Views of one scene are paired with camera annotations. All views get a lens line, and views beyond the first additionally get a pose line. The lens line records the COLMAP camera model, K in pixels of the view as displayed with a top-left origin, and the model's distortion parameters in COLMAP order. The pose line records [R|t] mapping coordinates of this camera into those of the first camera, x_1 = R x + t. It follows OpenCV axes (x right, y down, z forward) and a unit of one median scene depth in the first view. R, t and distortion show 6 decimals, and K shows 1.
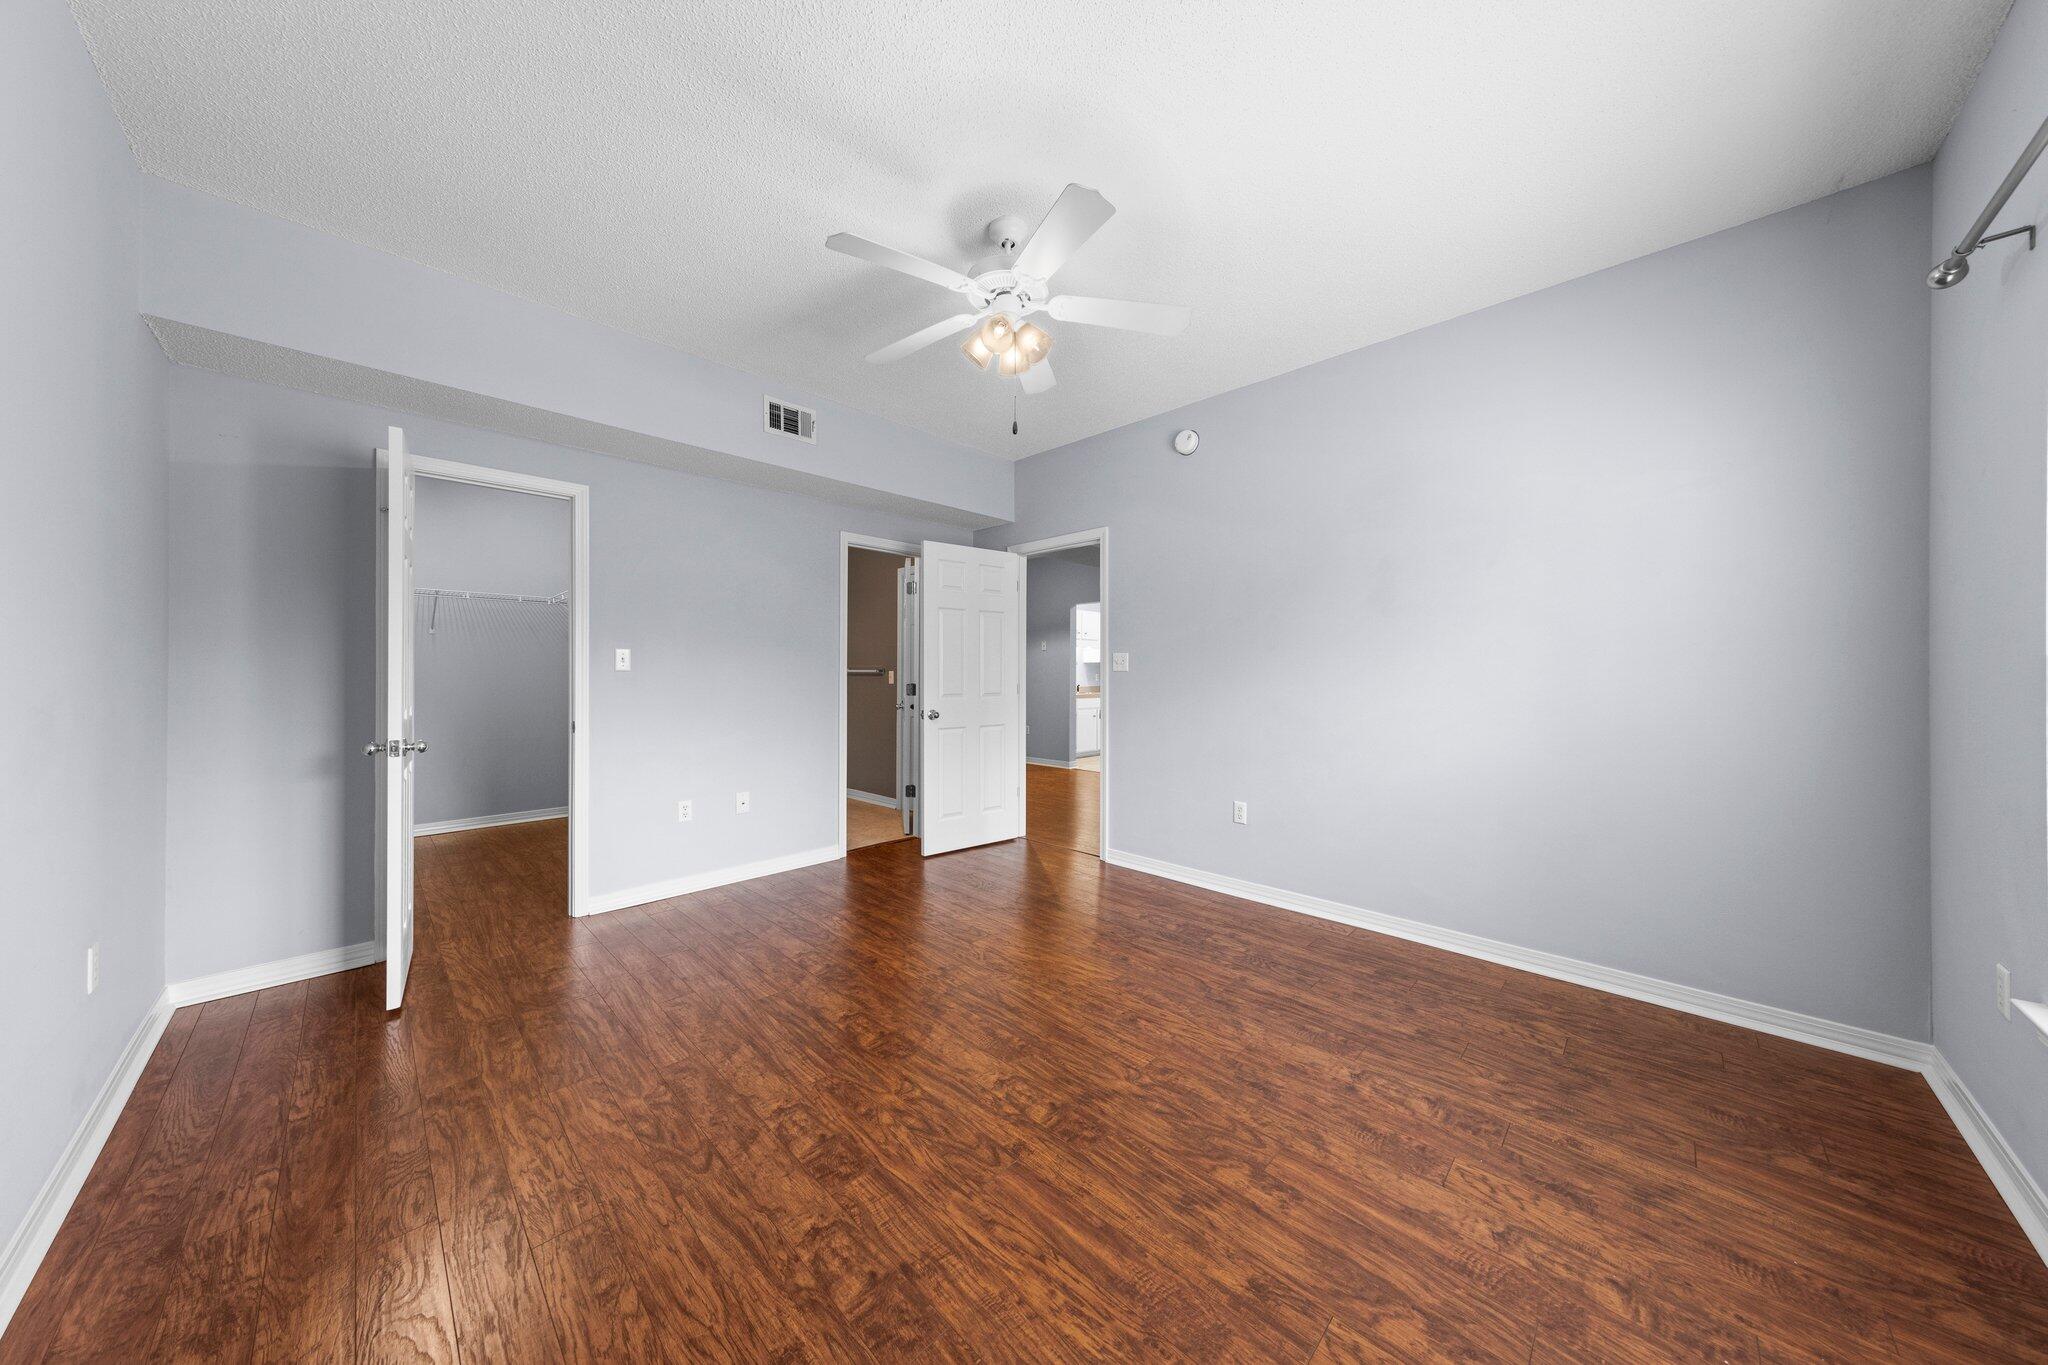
lens RADIAL K [[645.1, 0, 1030.5], [0, 645.1, 688.4], [0, 0, 1]] dist [-0.000467, -0.000074]
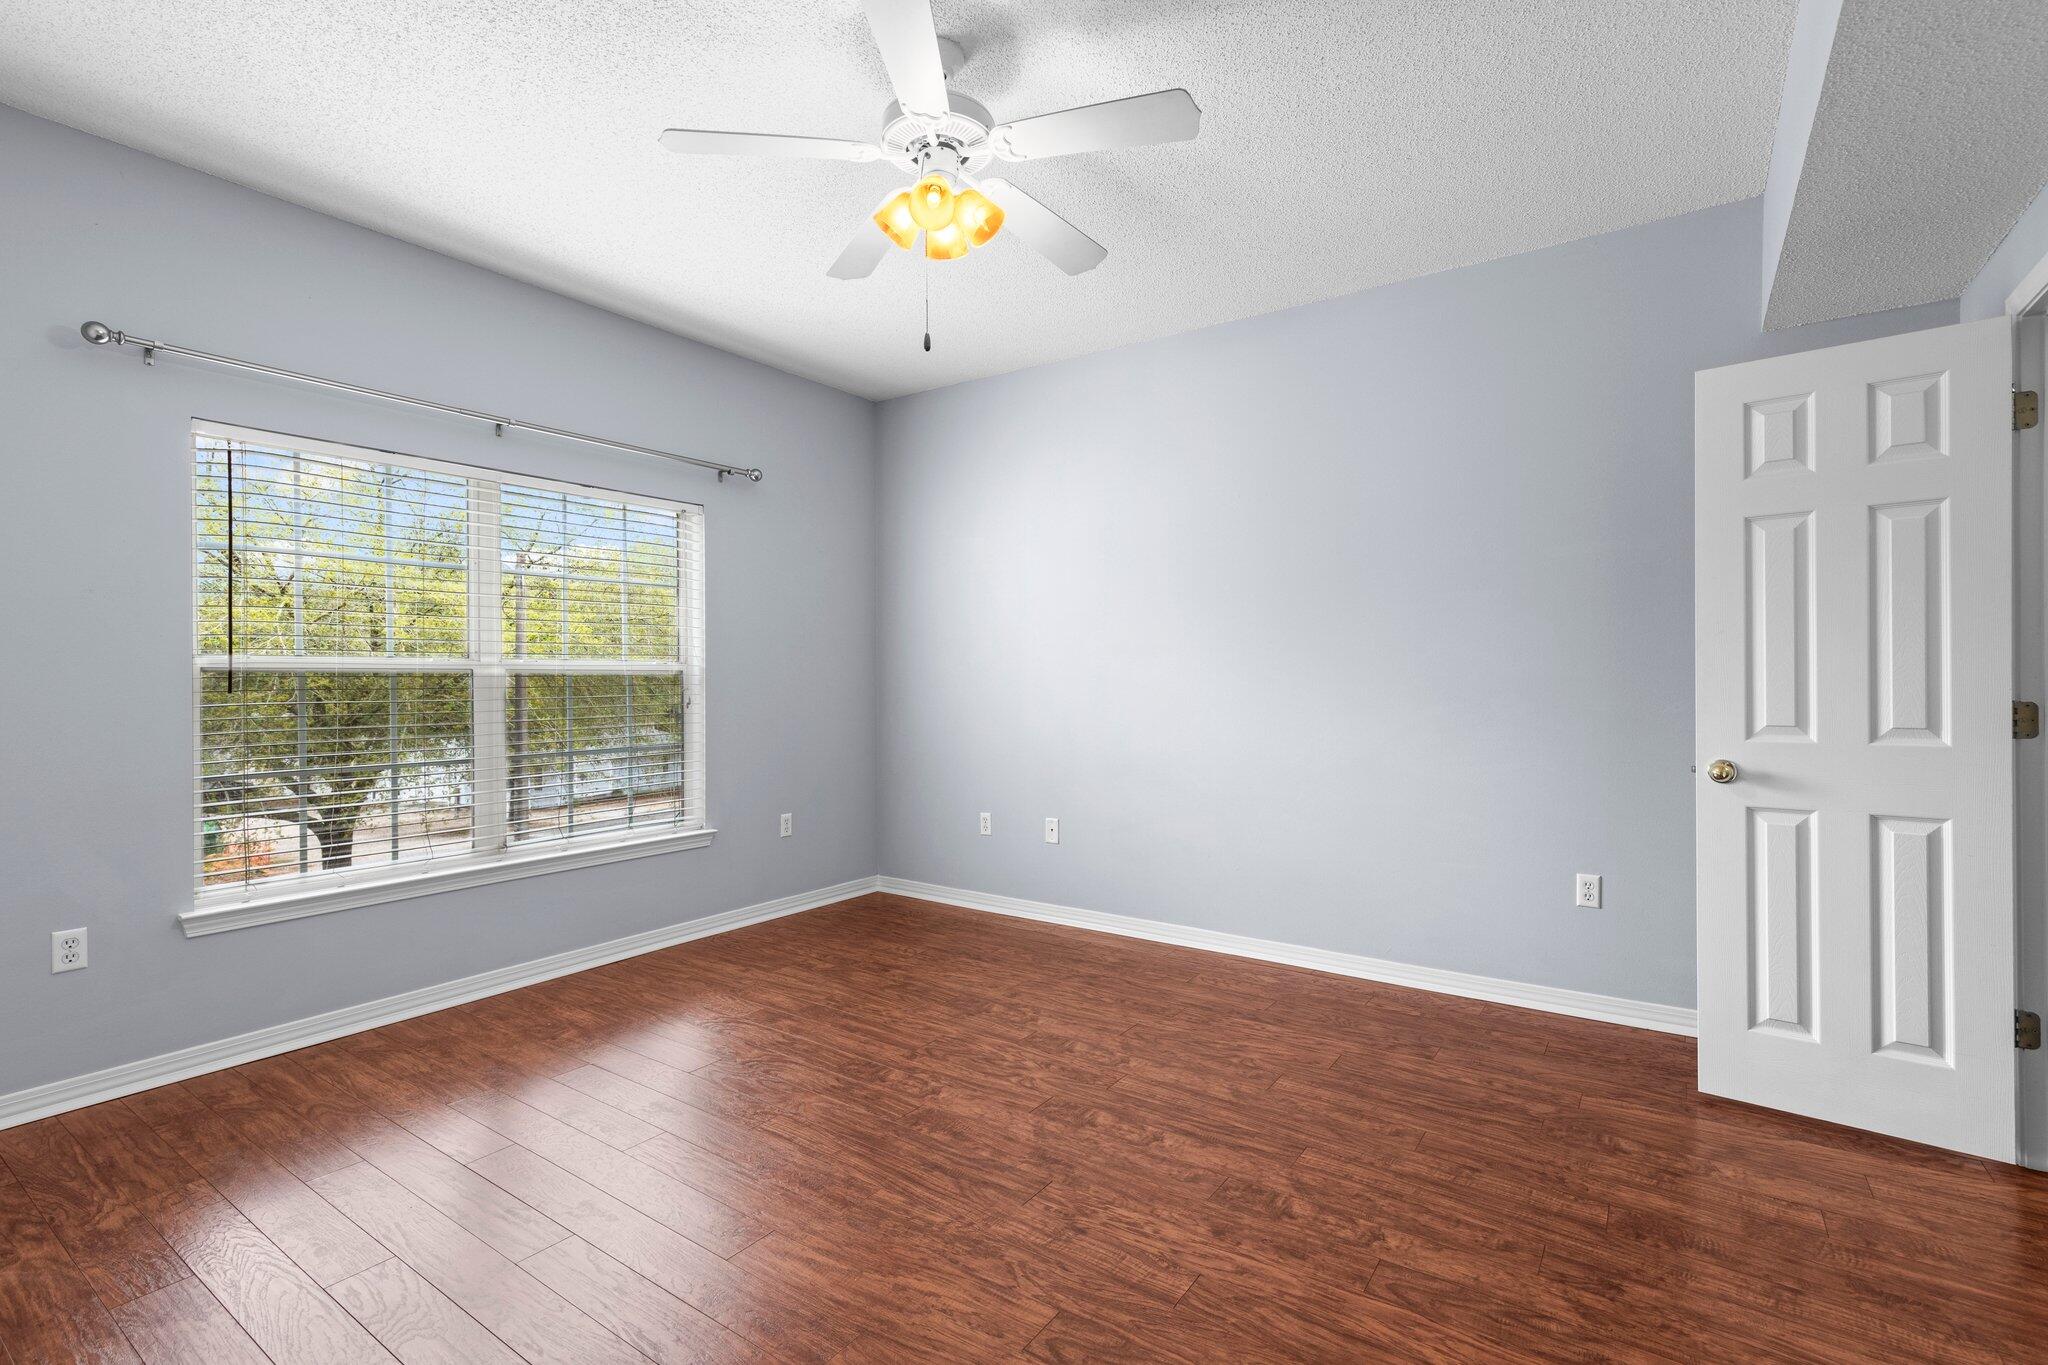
lens RADIAL K [[909.1, 0, 1024.0], [0, 909.1, 682.5], [0, 0, 1]] dist [0.007742, -0.000850]
pose [[-0.987959, 0.002375, -0.154696, 0.030697], [-0.000929, 0.999773, 0.021282, -0.043465], [0.154711, 0.021169, -0.987733, 2.195994]]
